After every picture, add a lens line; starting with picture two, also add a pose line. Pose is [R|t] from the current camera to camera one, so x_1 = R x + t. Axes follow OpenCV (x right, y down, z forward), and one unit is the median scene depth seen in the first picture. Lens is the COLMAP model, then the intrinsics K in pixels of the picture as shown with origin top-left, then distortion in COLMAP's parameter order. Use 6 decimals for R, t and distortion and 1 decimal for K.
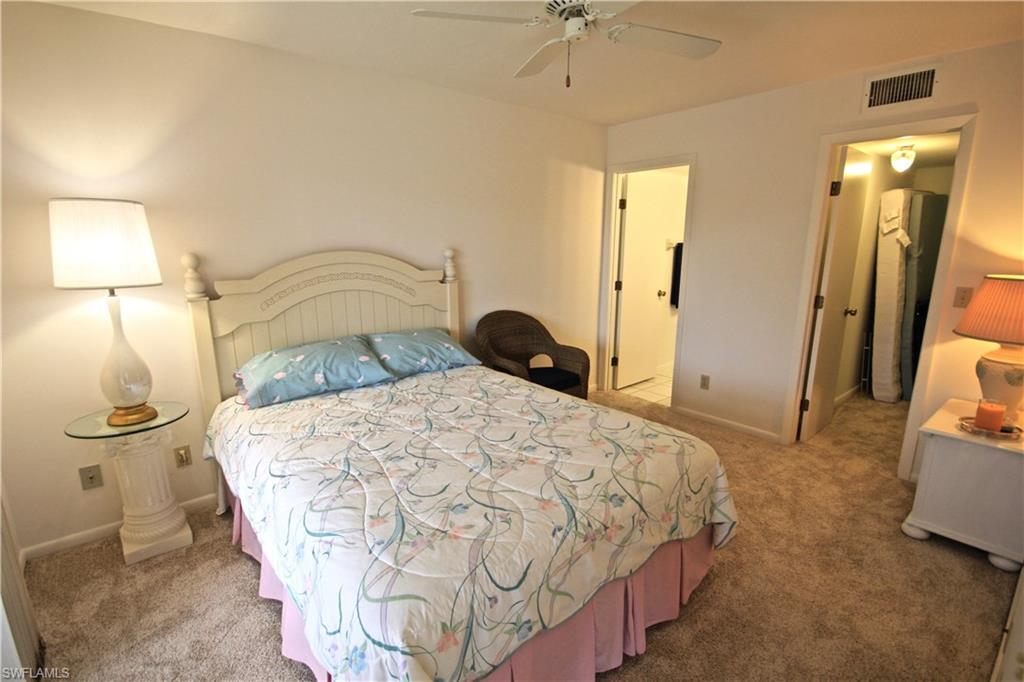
lens RADIAL K [[471.9, 0, 509.7], [0, 471.9, 347.2], [0, 0, 1]] dist [-0.001378, -0.000658]
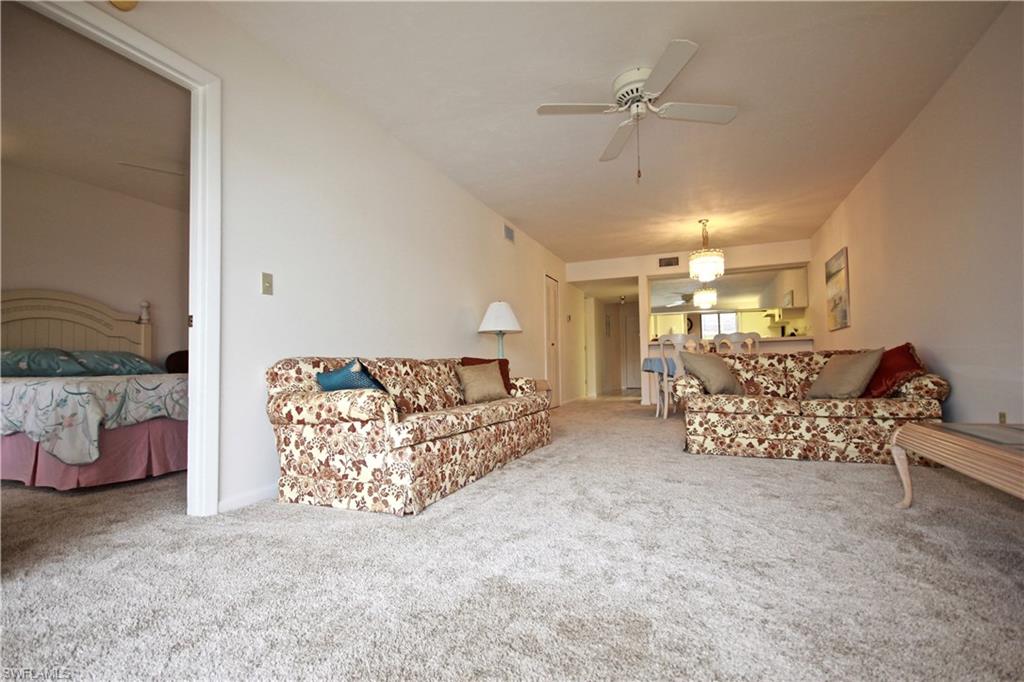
lens RADIAL K [[471.9, 0, 509.7], [0, 471.9, 347.2], [0, 0, 1]] dist [-0.001378, -0.000658]
pose [[0.884906, -0.004380, 0.465748, 0.216704], [0.128988, 0.963151, -0.236015, 0.473377], [-0.447552, 0.268927, 0.852863, -0.805147]]
